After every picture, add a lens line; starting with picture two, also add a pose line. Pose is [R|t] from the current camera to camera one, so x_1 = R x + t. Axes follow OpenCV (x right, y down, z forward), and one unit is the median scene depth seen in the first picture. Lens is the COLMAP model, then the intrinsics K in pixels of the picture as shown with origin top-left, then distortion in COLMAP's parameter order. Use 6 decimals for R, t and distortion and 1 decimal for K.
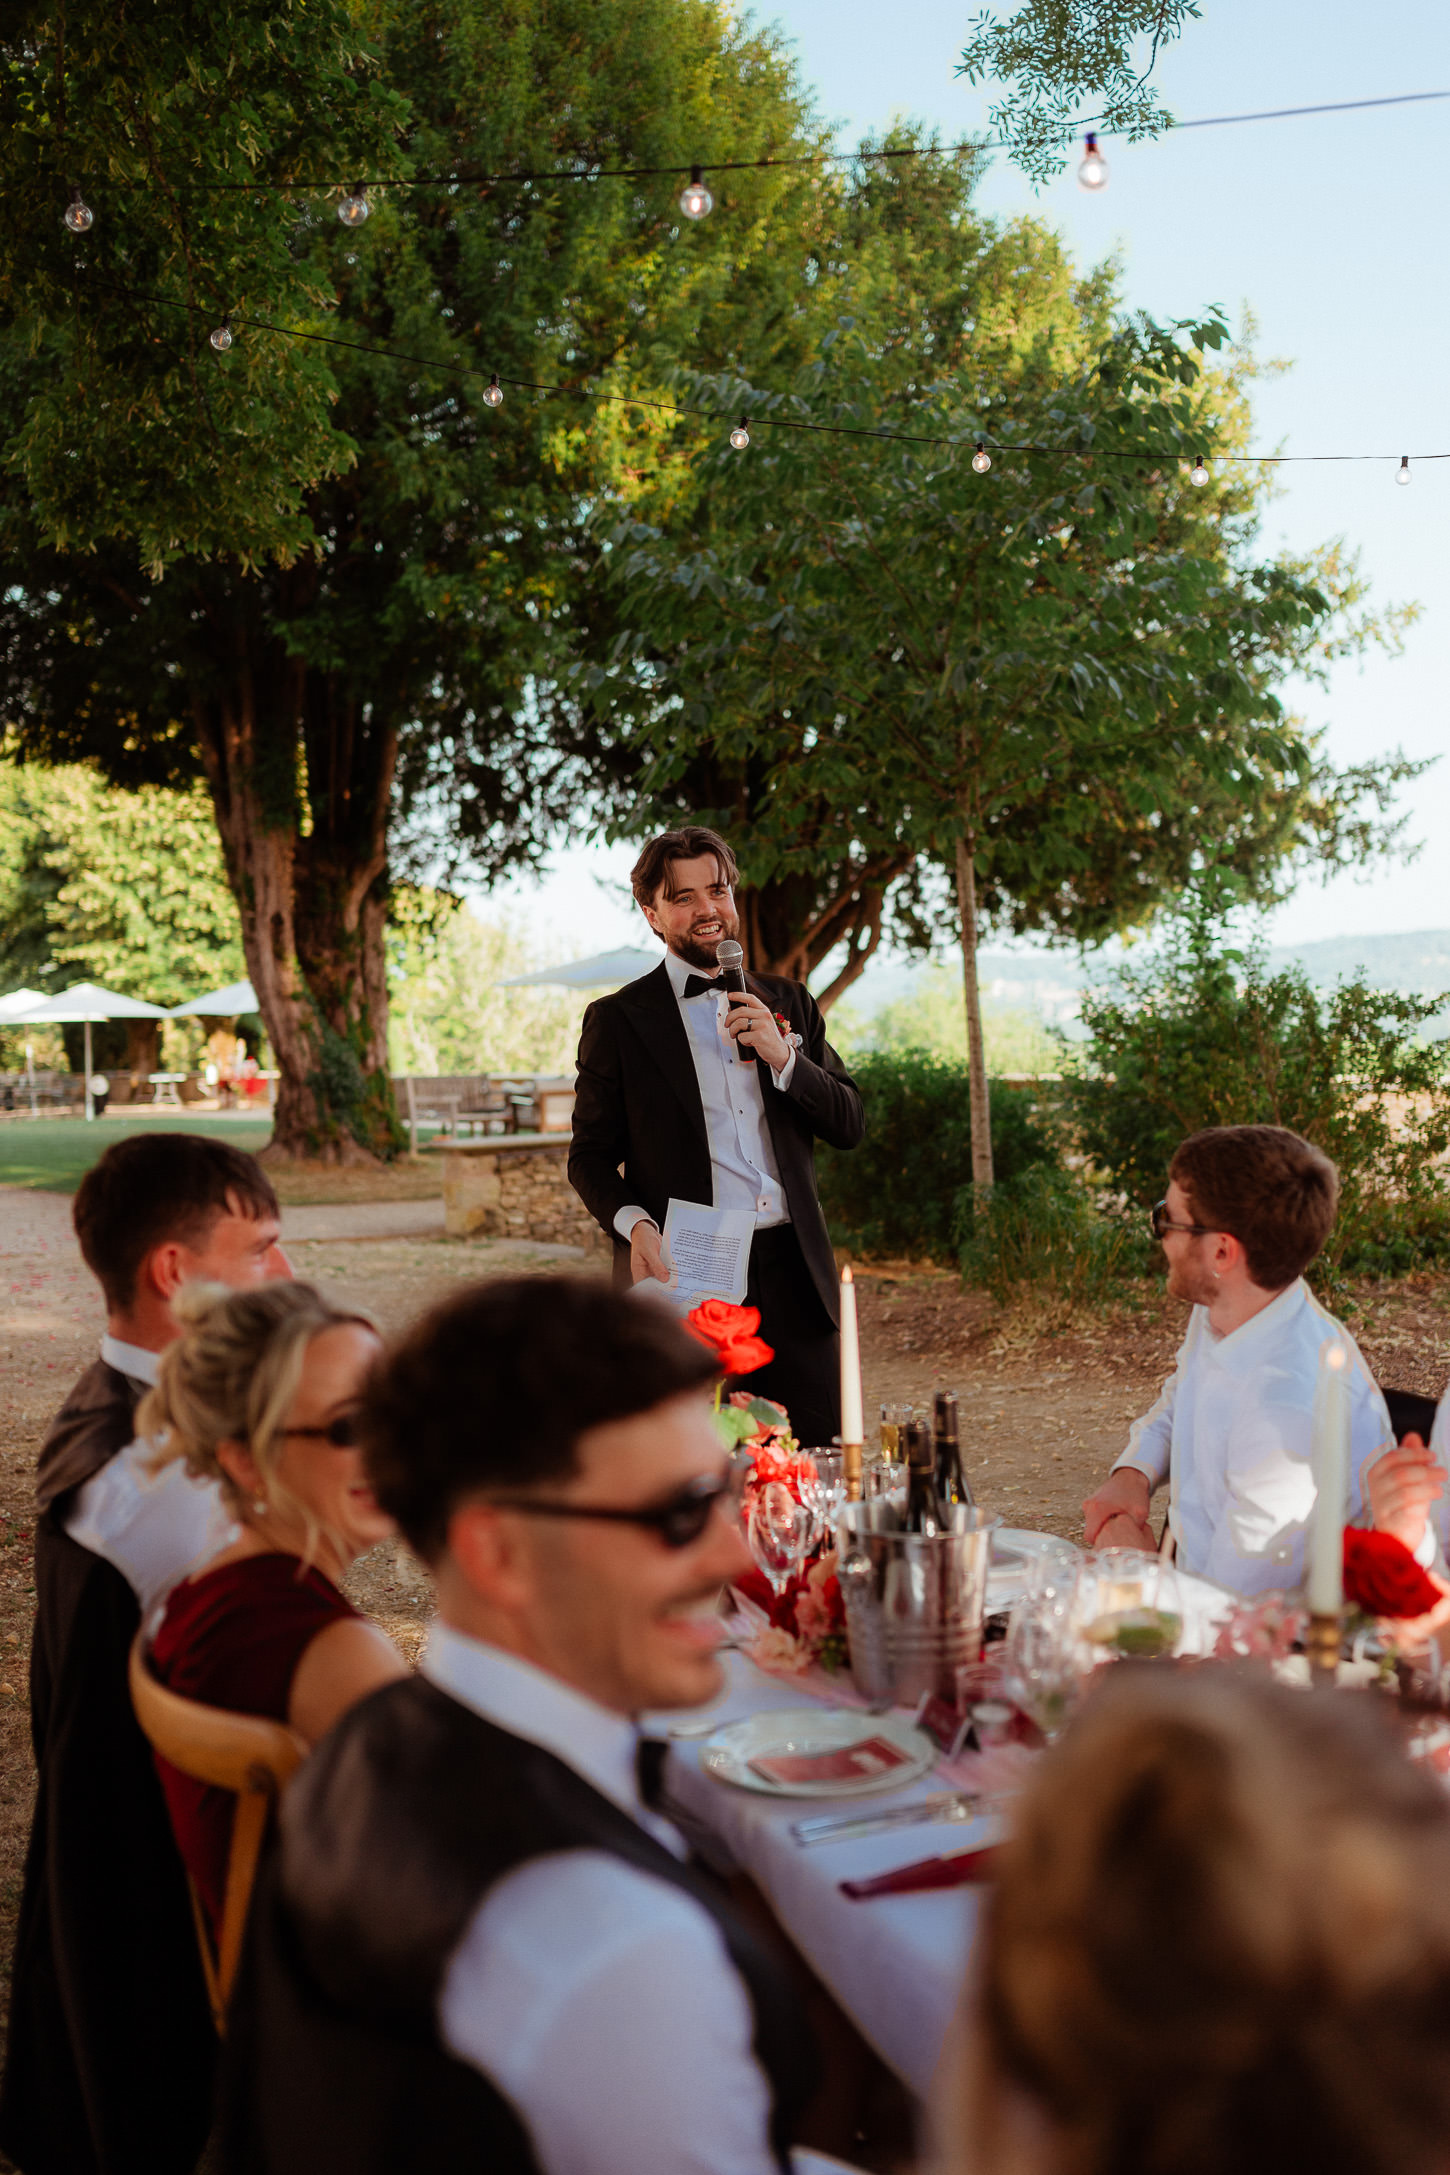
lens RADIAL K [[2298.5, 0, 725.0], [0, 2298.5, 1087.5], [0, 0, 1]] dist [-0.082709, 0.005041]
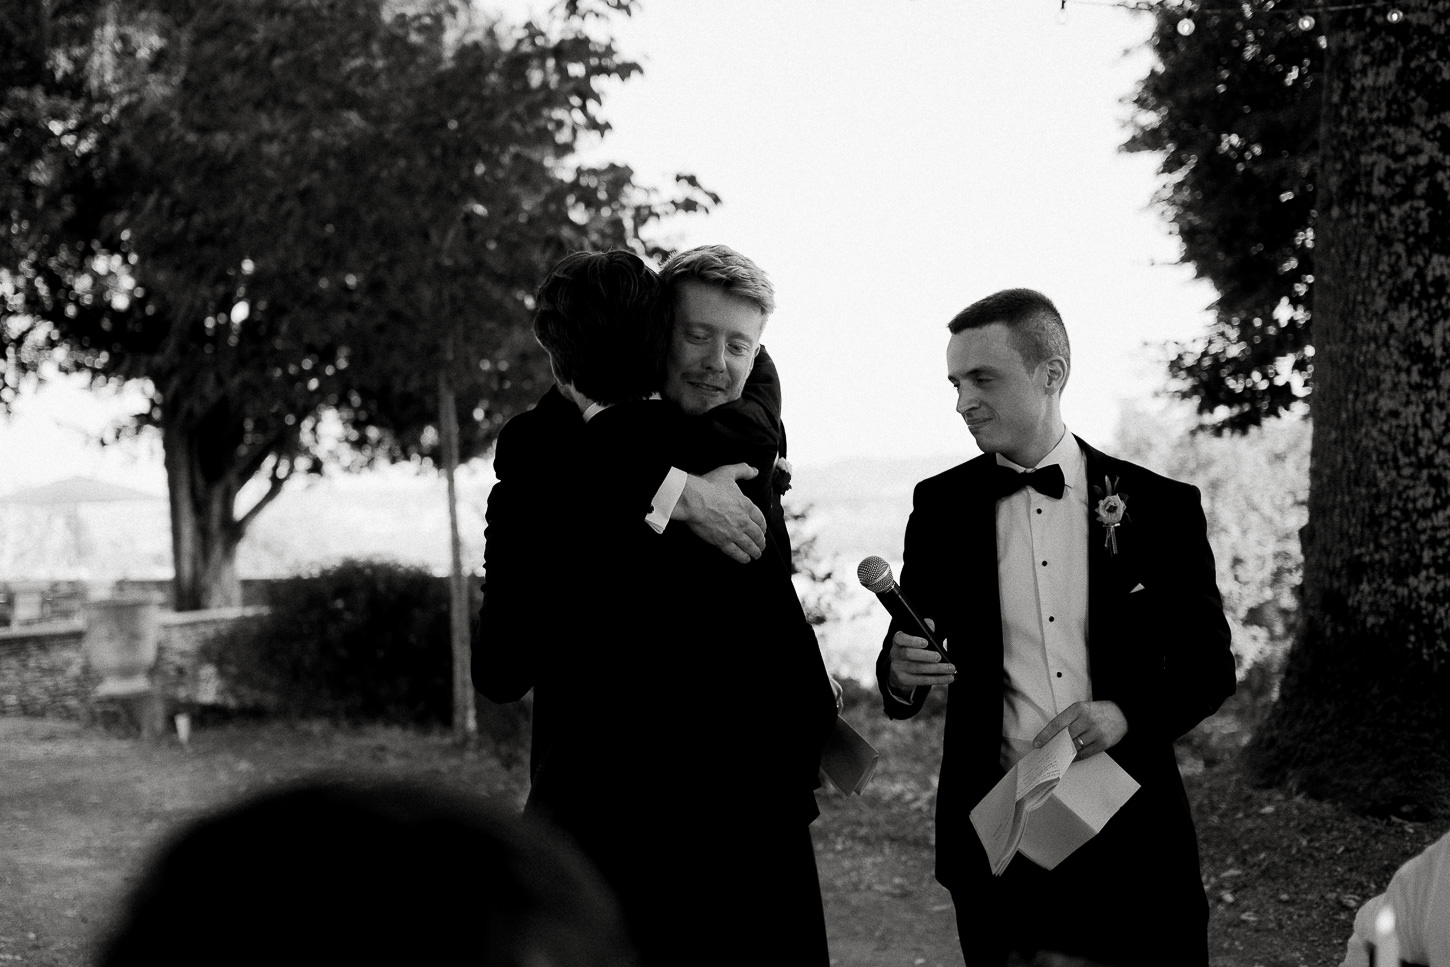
lens RADIAL K [[1532.3, 0, 725.0], [0, 1532.3, 483.5], [0, 0, 1]] dist [-0.082709, 0.005041]
pose [[0.924276, 0.001733, 0.381721, -0.045765], [0.021077, 0.998232, -0.055567, -0.003260], [-0.381142, 0.059405, 0.922606, 0.134771]]
